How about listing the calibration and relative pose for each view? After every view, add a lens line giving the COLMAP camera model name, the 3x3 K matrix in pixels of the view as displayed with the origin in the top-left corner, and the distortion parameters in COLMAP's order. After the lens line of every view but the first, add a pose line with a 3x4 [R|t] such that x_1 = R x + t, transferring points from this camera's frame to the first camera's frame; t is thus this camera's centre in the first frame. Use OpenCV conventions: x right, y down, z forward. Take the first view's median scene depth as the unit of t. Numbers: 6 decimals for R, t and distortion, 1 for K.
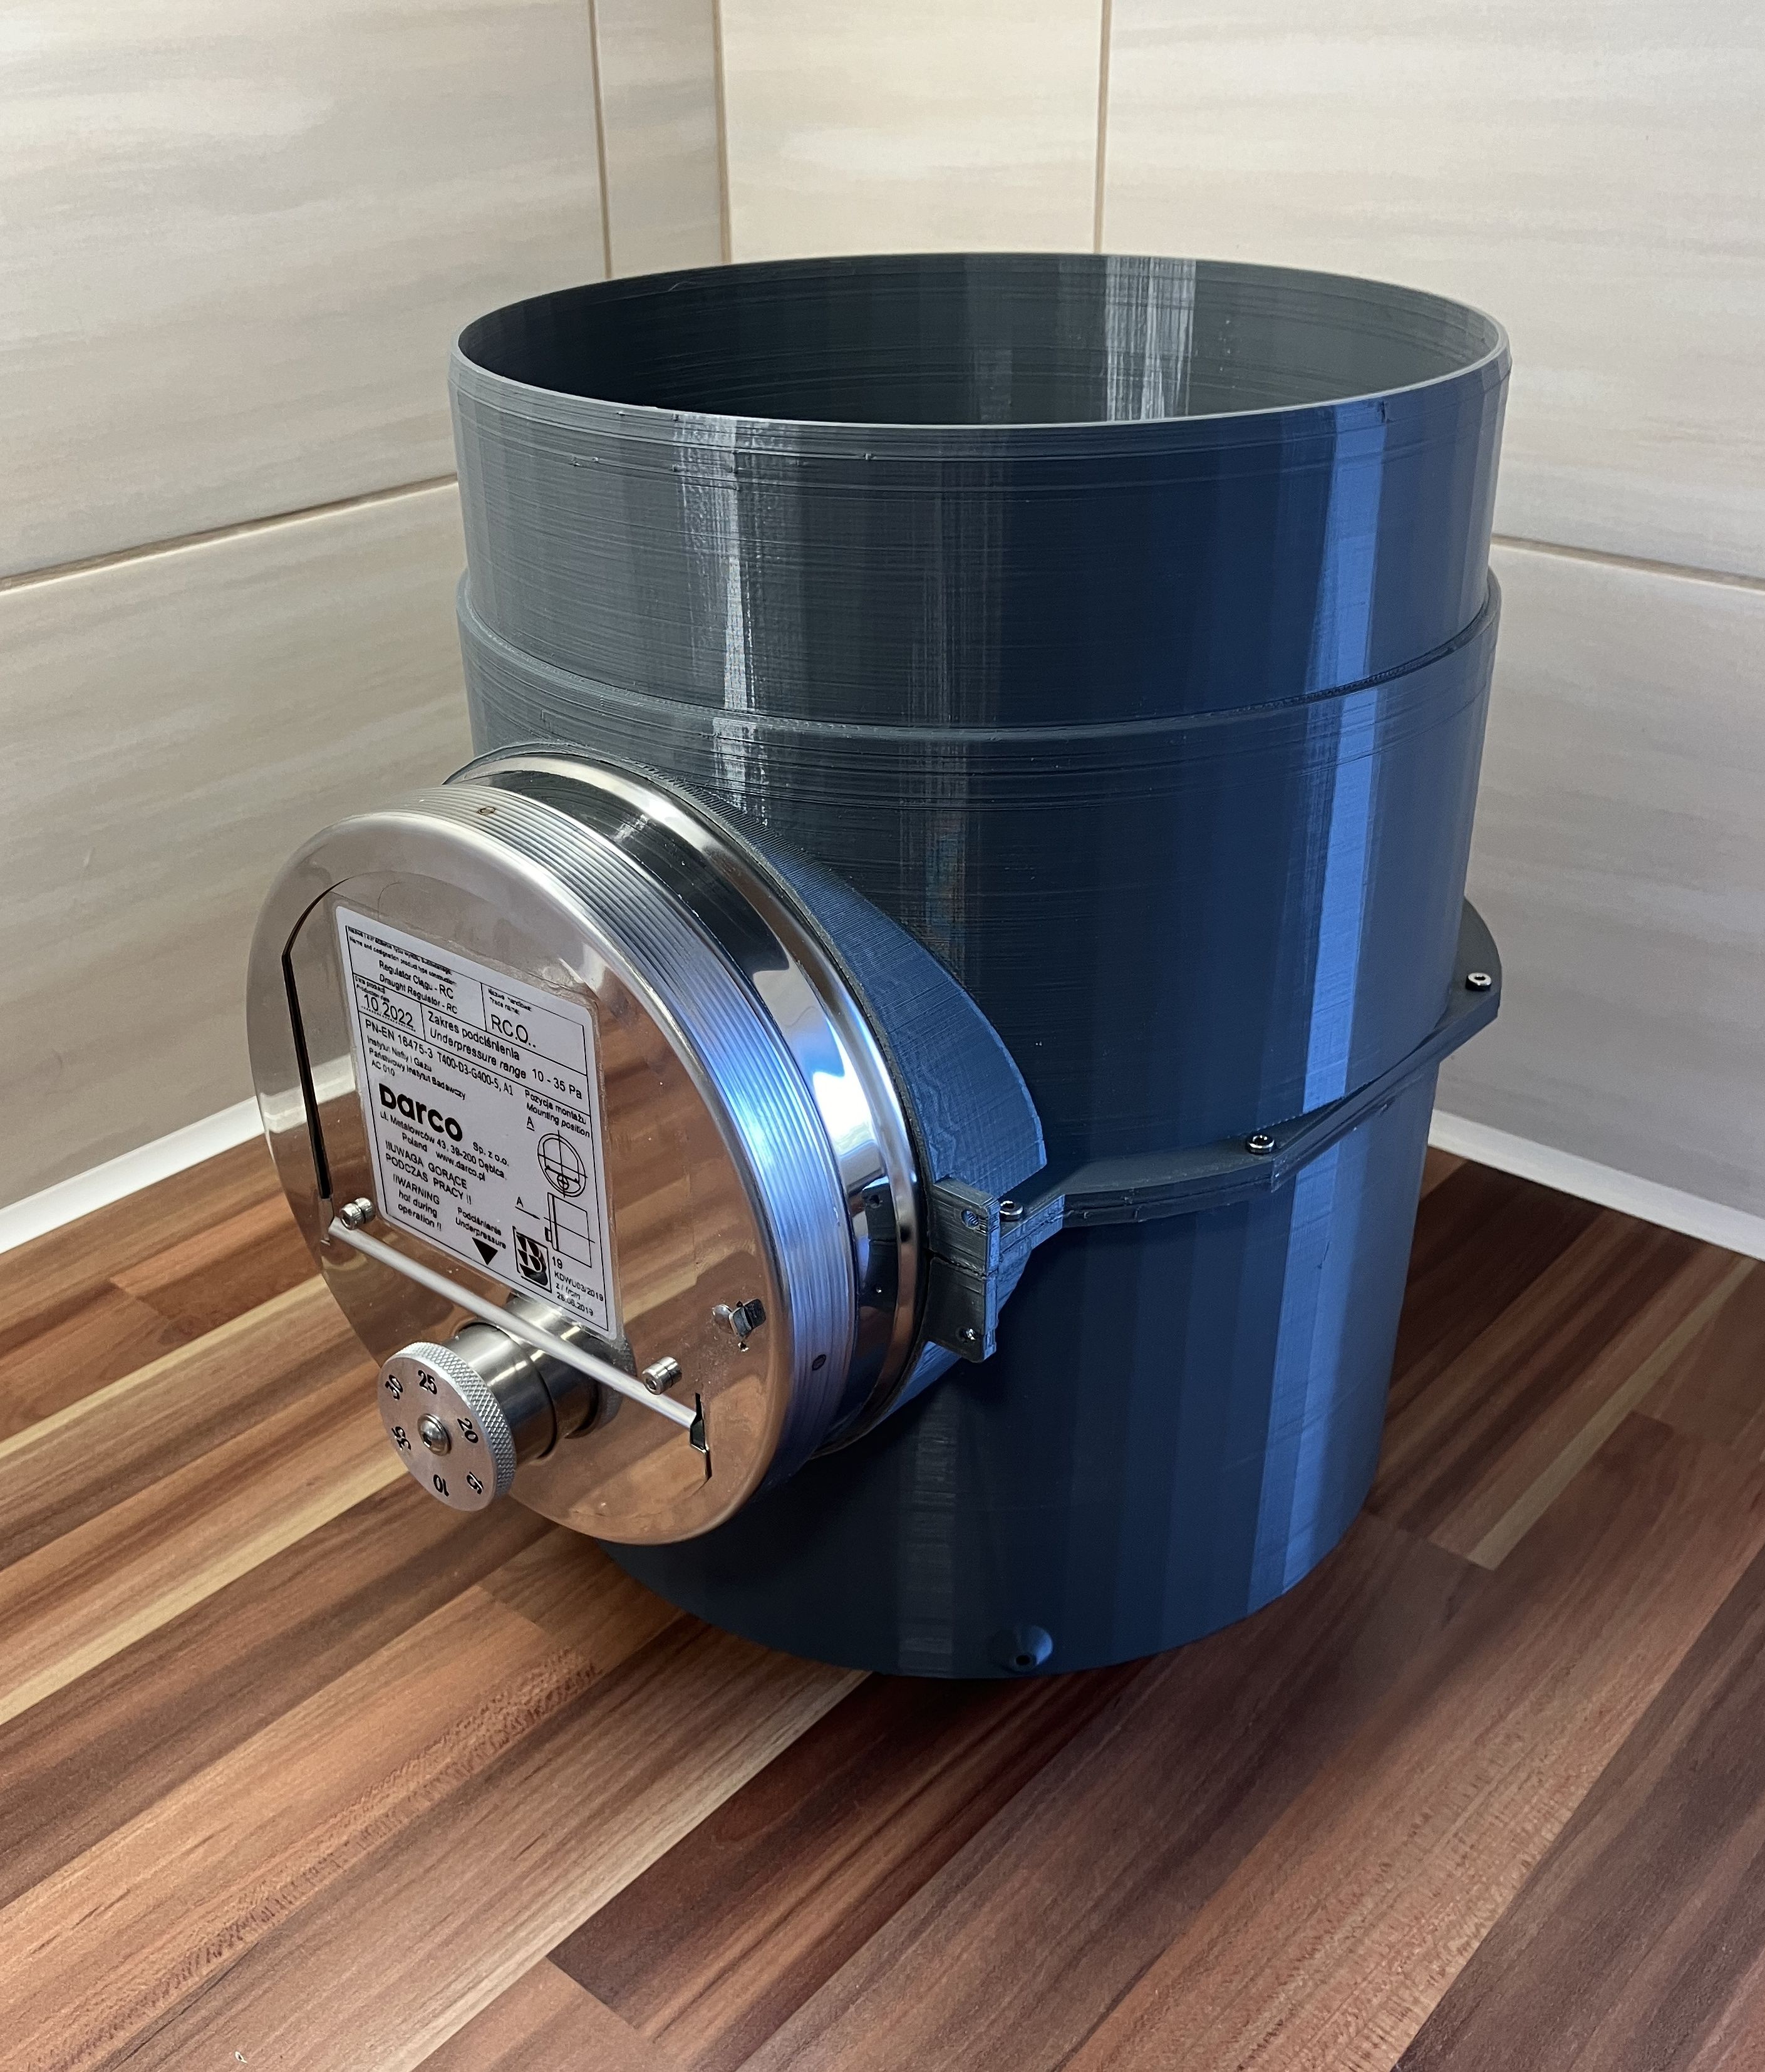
lens RADIAL K [[2129.6, 0, 876.0], [0, 2129.6, 1105.0], [0, 0, 1]] dist [0.004275, 0.000000]
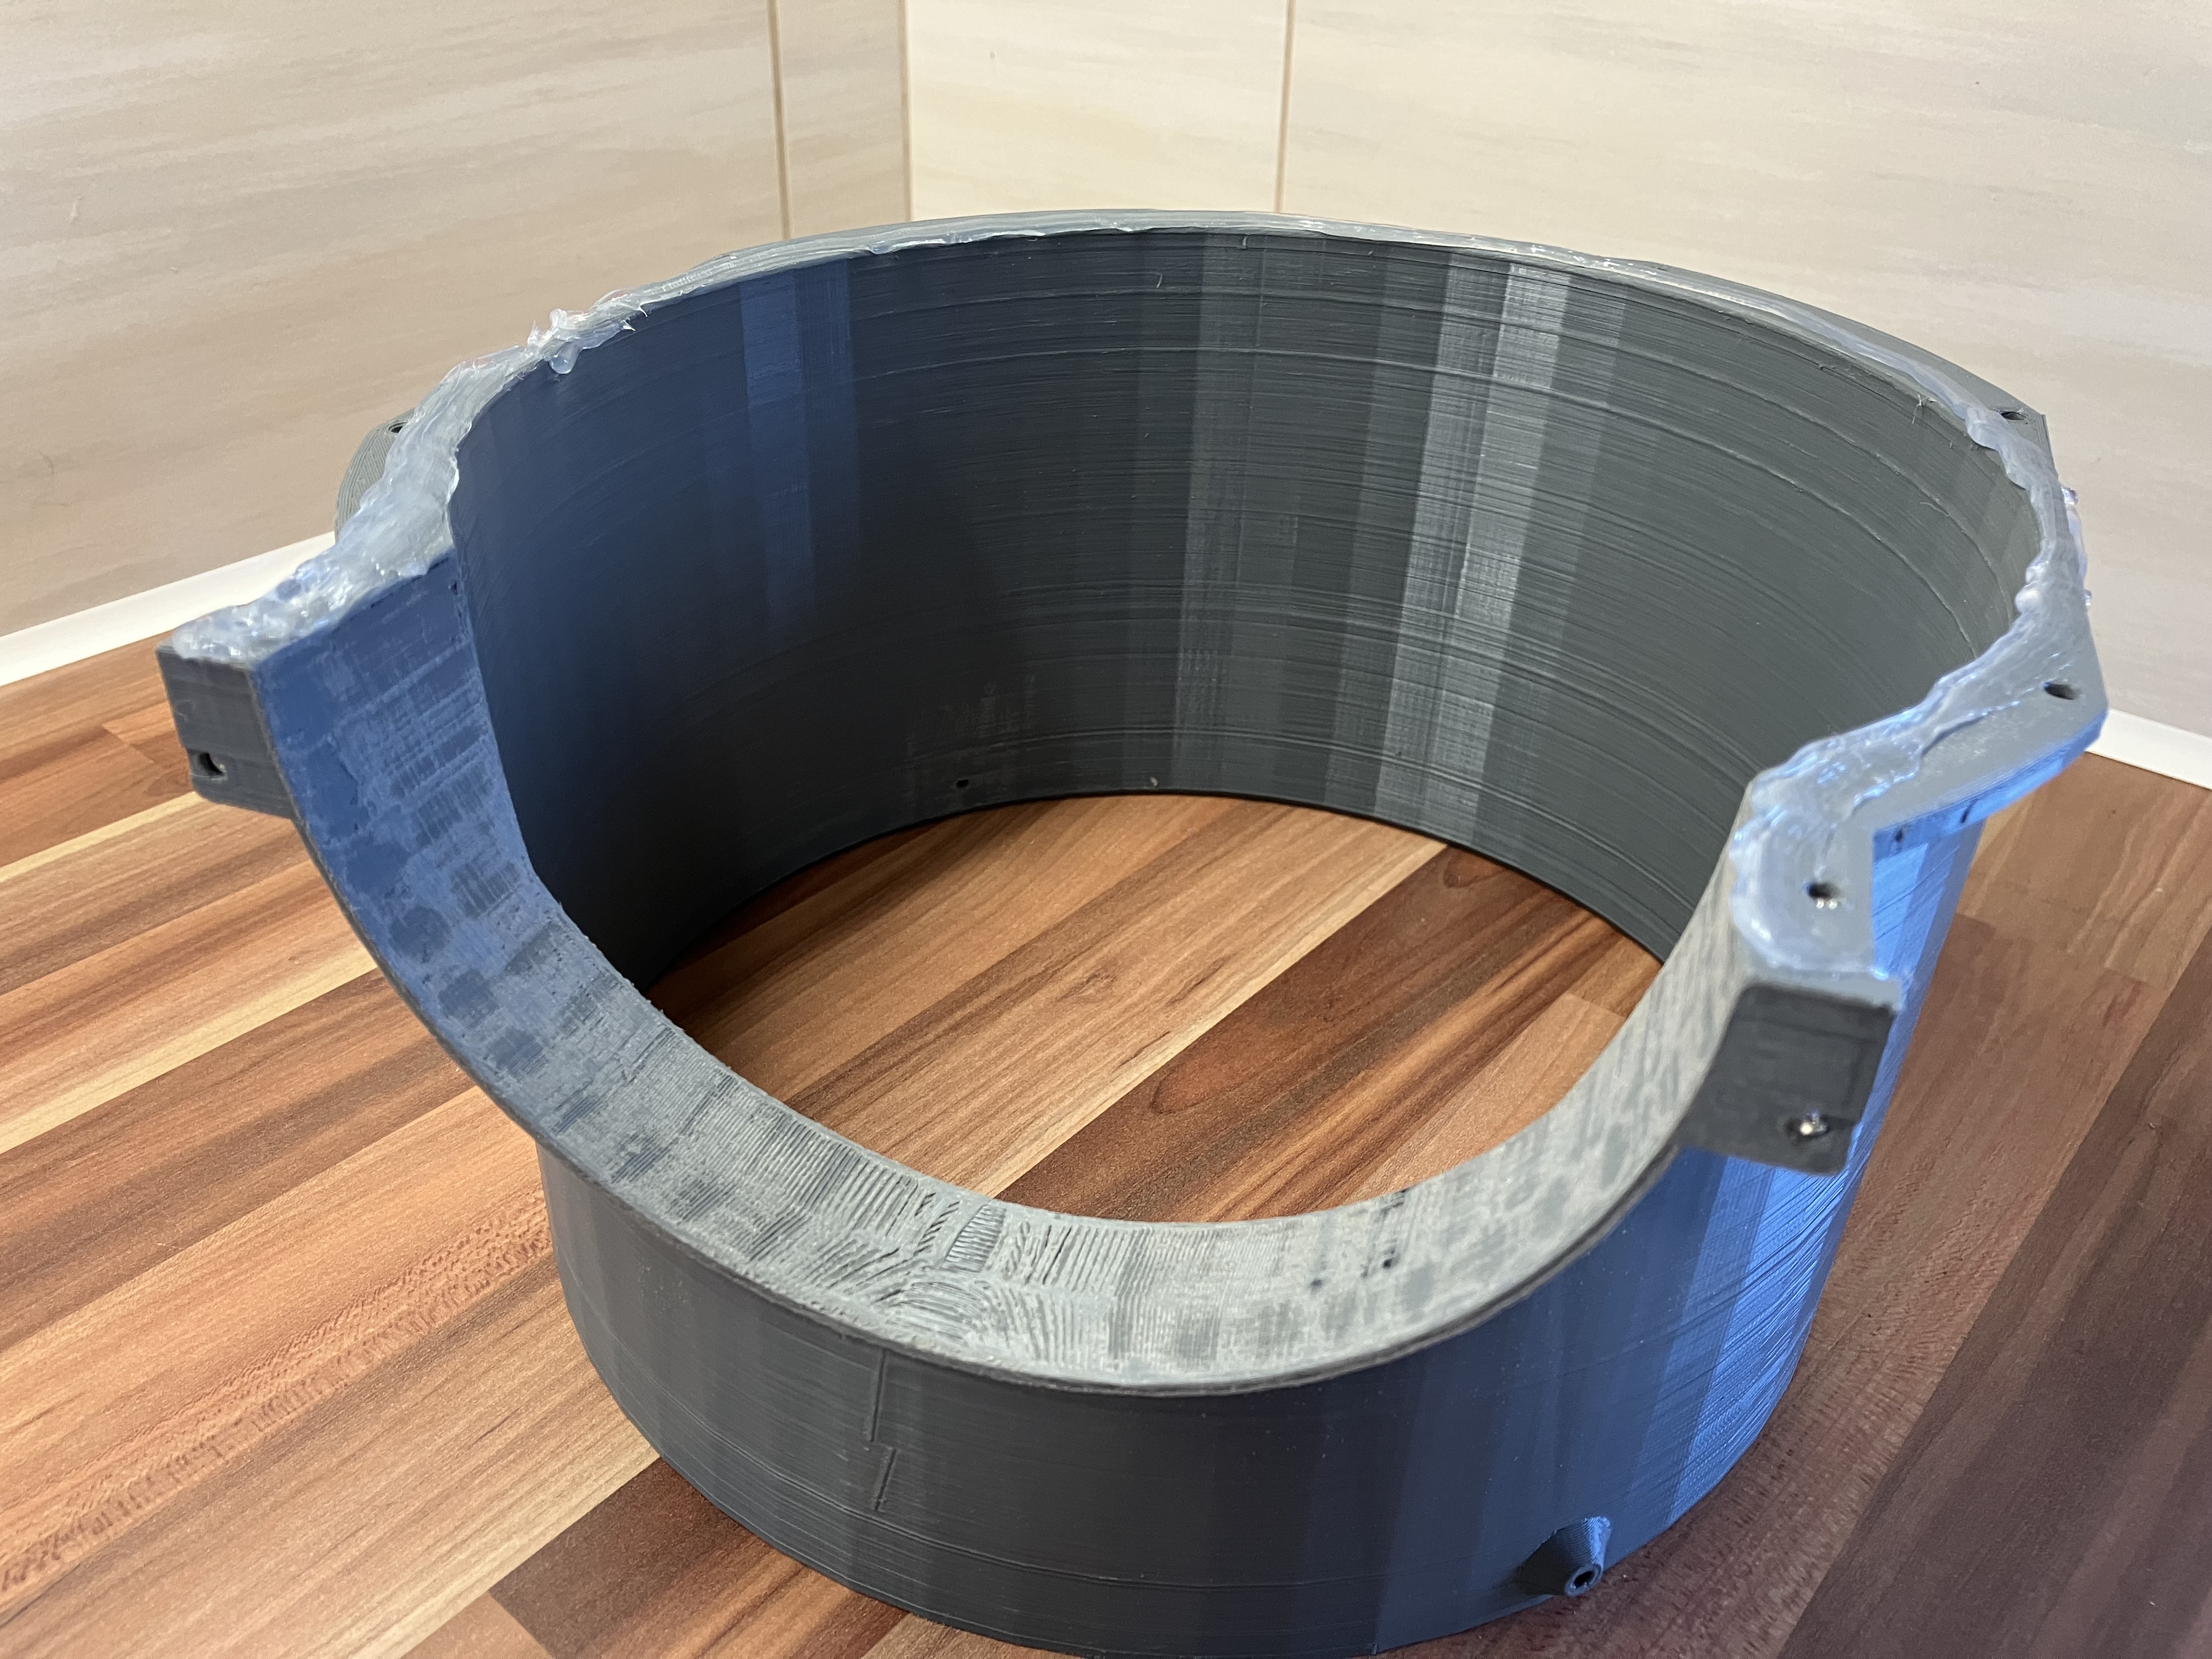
lens RADIAL K [[1874.3, 0, 1109.0], [0, 1874.3, 812.6], [0, 0, 1]] dist [0.010308, 0.001545]
pose [[0.999687, 0.021260, 0.013152, 0.031432], [-0.021836, 0.998734, 0.045317, 0.098399], [-0.012172, -0.045590, 0.998886, 0.346070]]
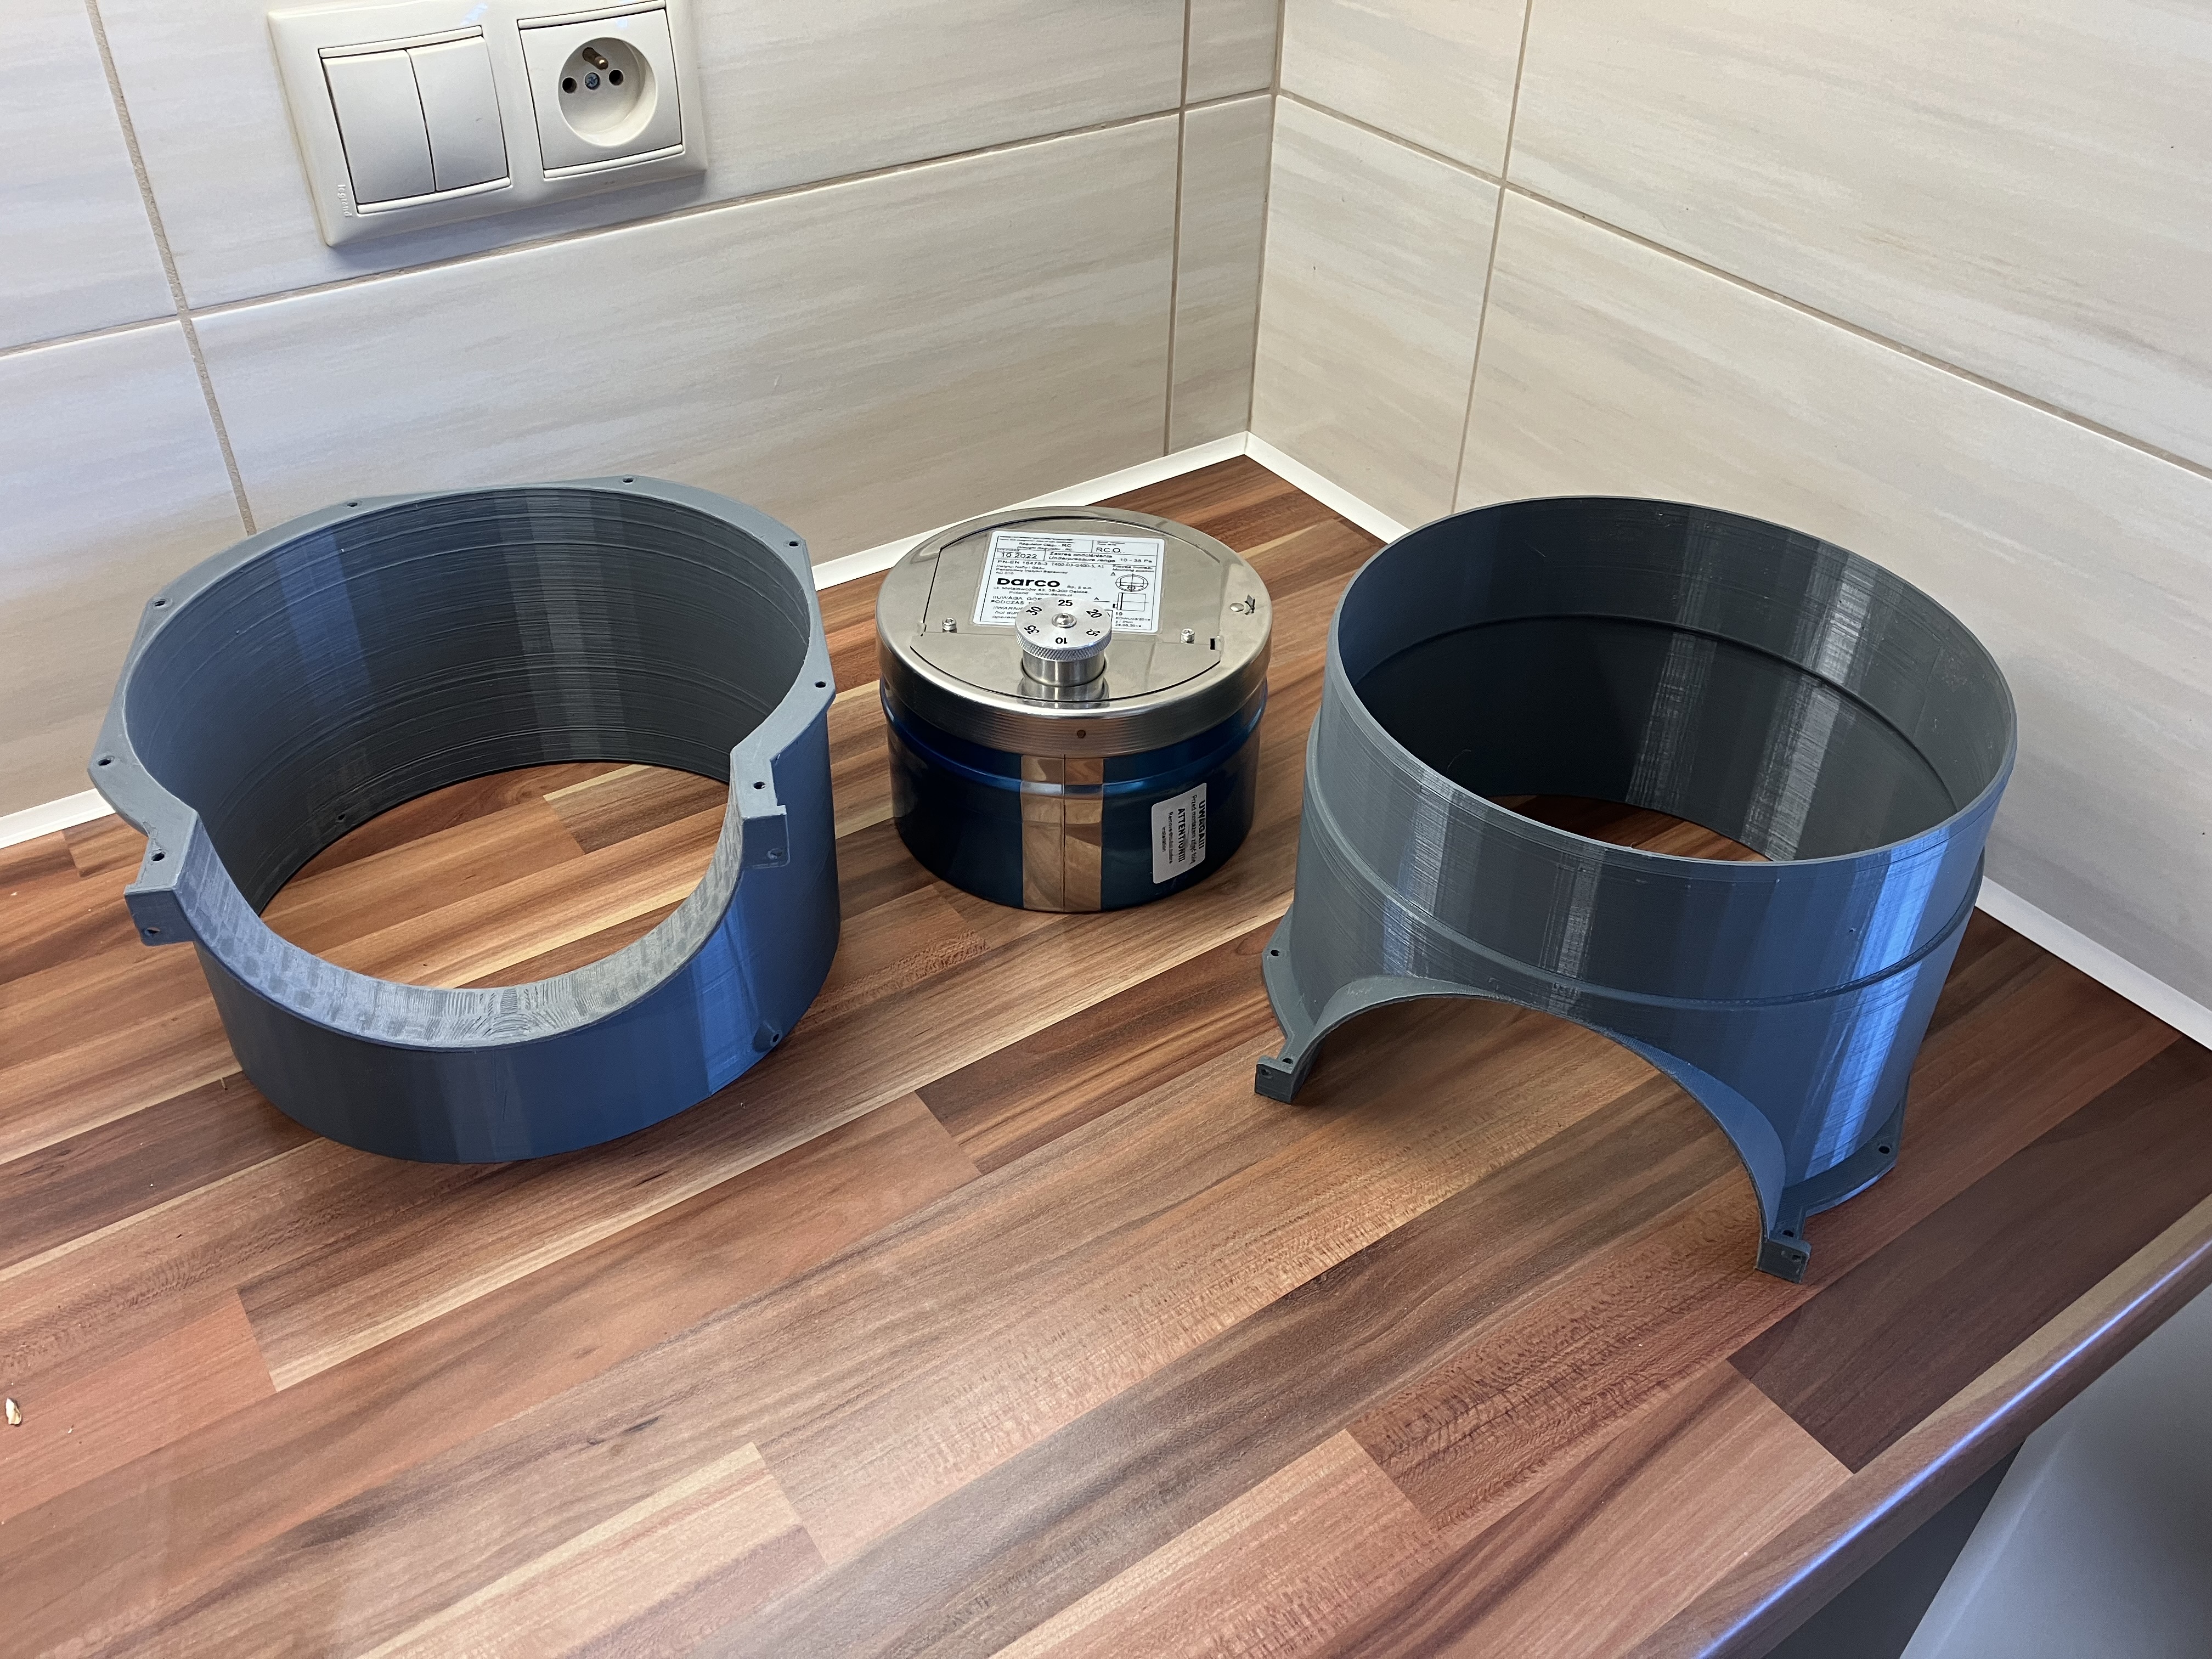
lens RADIAL K [[1874.3, 0, 1104.1], [0, 1874.3, 821.9], [0, 0, 1]] dist [0.010308, 0.001545]
pose [[0.965631, 0.180146, -0.187358, 0.220228], [-0.149027, 0.974328, 0.168747, -0.092604], [0.212947, -0.135026, 0.967689, -0.390699]]
